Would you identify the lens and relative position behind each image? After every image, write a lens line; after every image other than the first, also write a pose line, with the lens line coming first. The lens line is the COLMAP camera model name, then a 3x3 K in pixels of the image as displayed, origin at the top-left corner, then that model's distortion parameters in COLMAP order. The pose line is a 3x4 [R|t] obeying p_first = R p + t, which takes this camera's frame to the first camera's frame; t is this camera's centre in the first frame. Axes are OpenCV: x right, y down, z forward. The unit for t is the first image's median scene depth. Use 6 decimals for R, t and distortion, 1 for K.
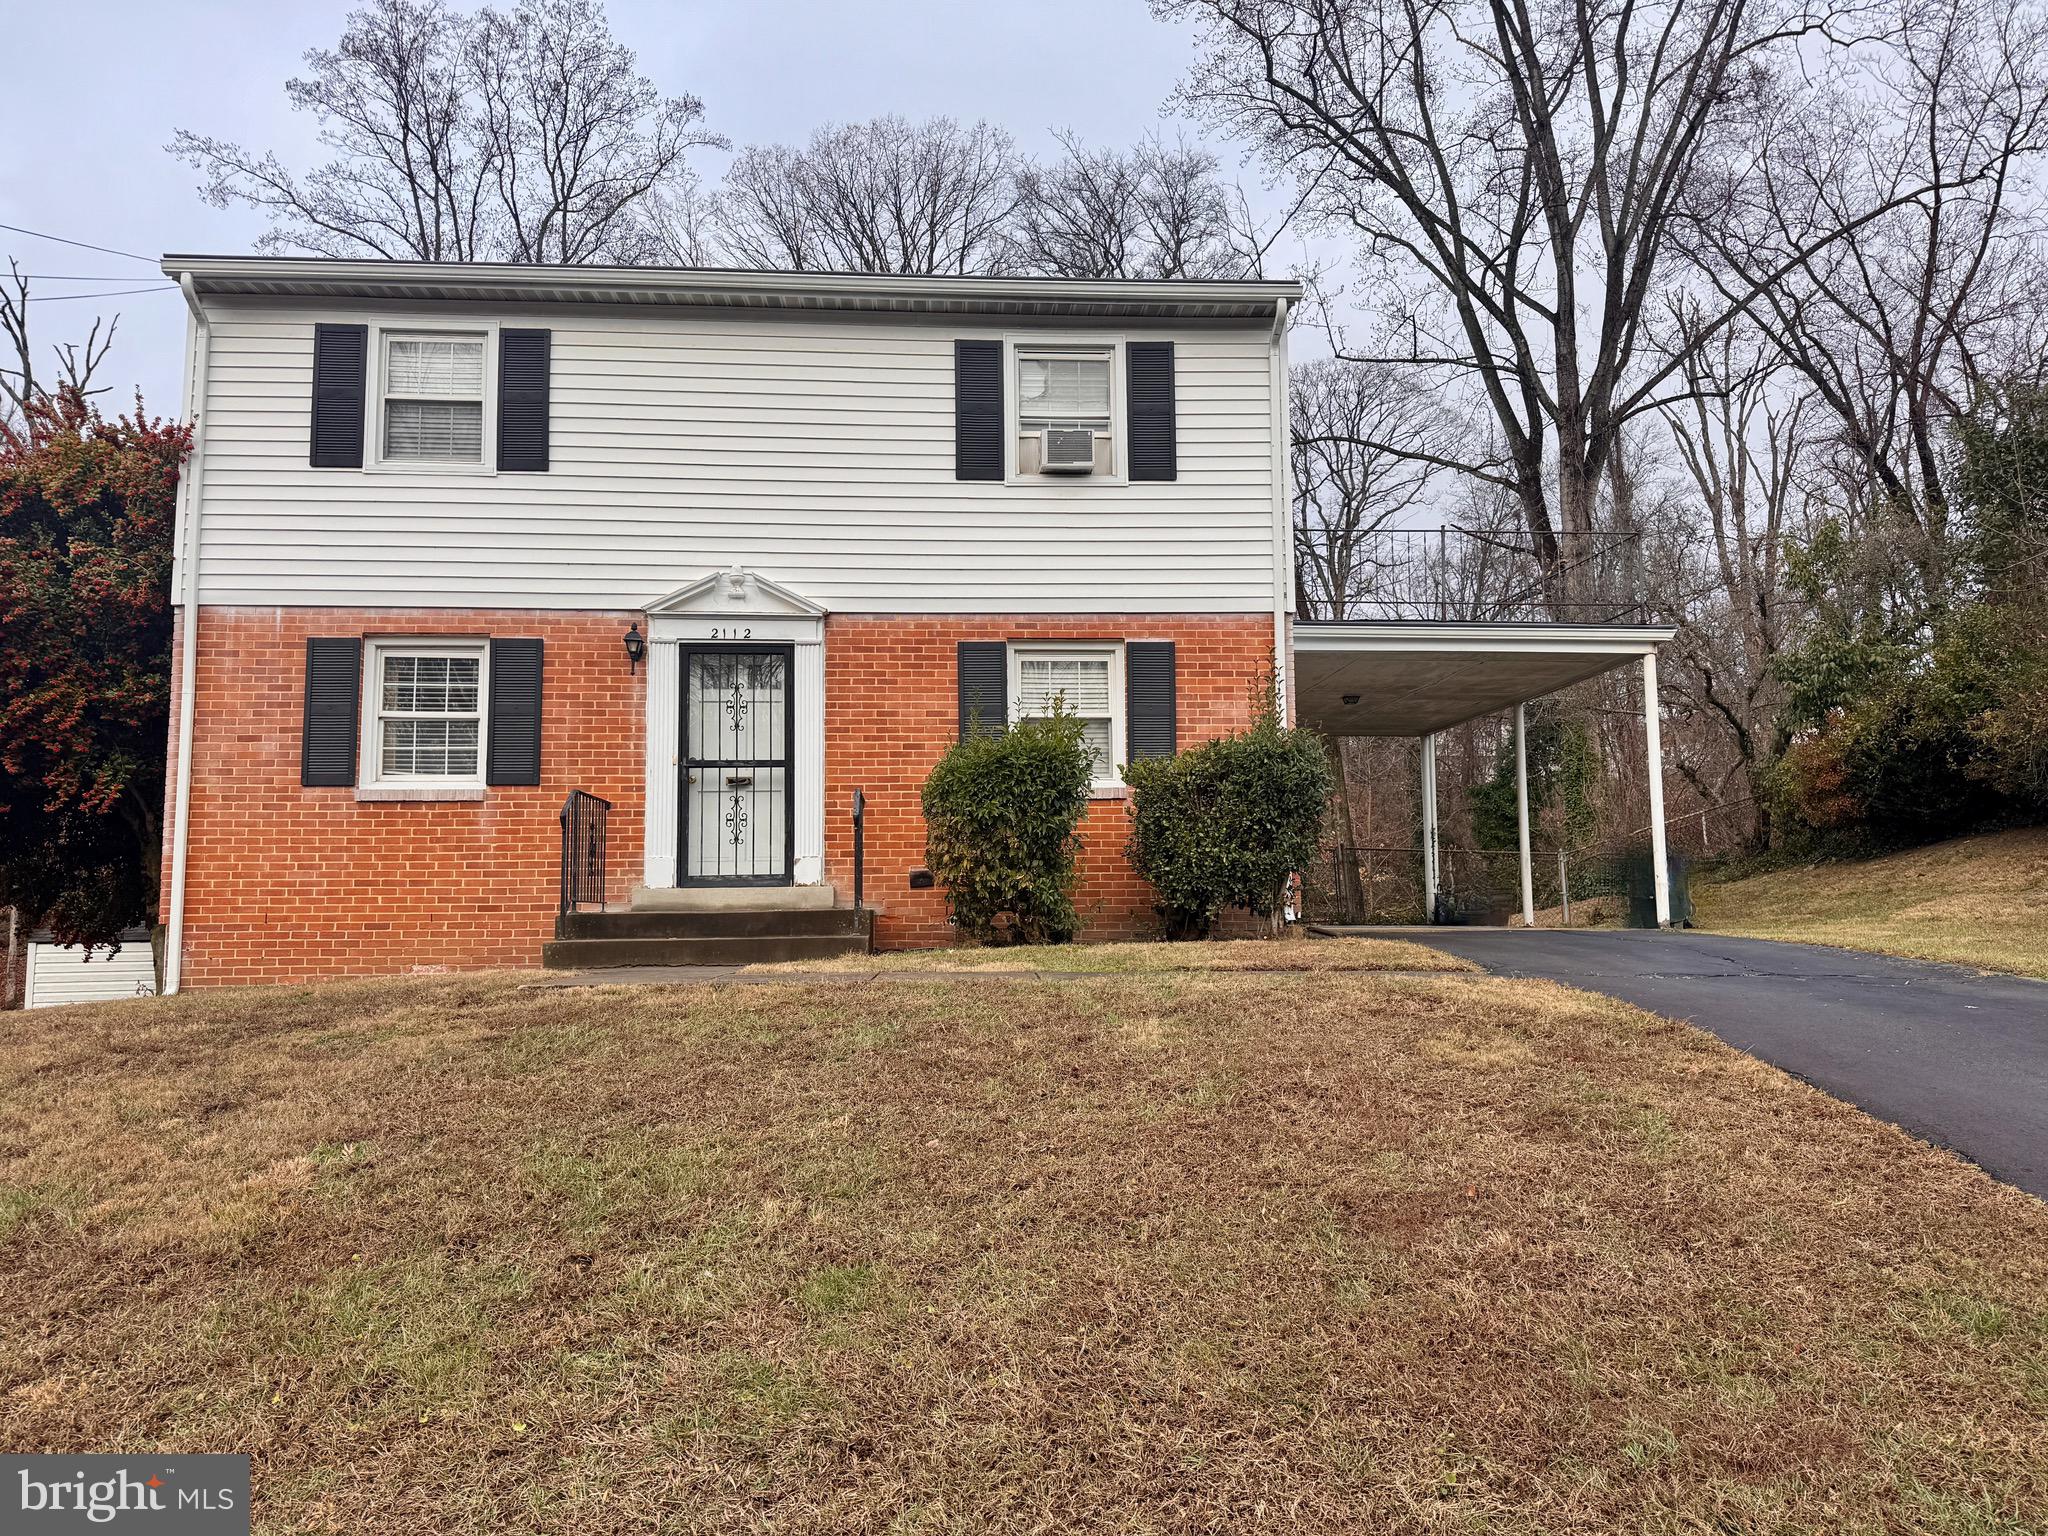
lens RADIAL K [[1426.5, 0, 1024.0], [0, 1426.5, 768.0], [0, 0, 1]] dist [0.141086, -0.241895]
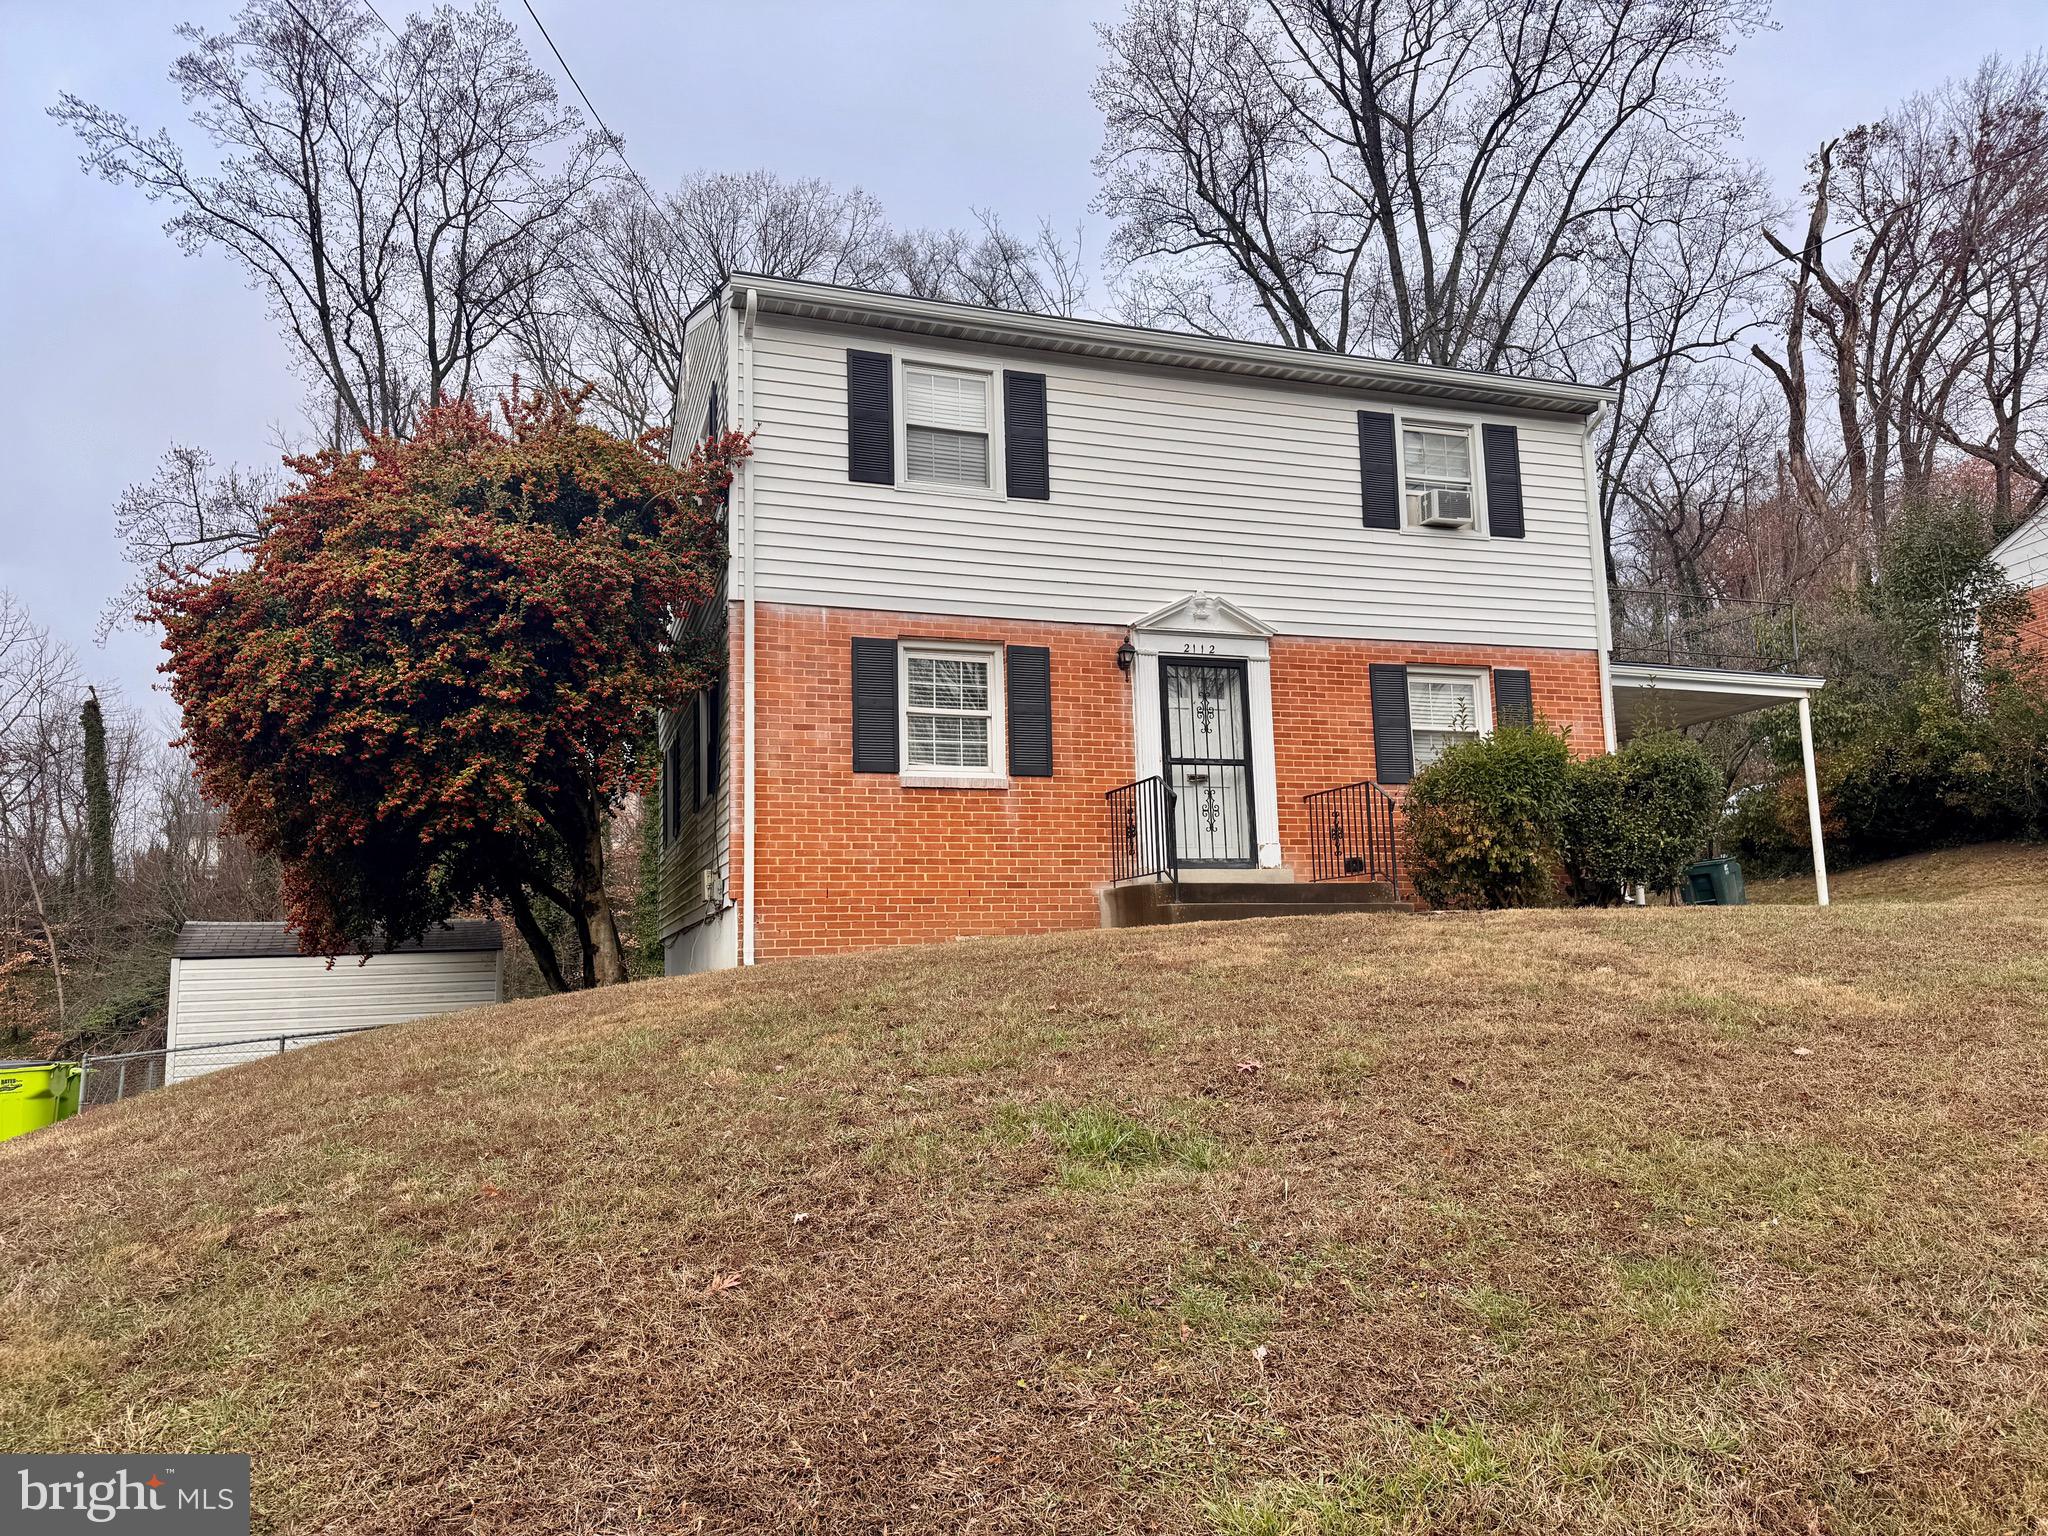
lens RADIAL K [[1427.0, 0, 1042.5], [0, 1427.0, 772.3], [0, 0, 1]] dist [0.114328, -0.170045]
pose [[0.966213, 0.021657, 0.256832, -0.617887], [-0.011490, 0.999092, -0.041020, 0.053368], [-0.257487, 0.036683, 0.965585, -0.067843]]
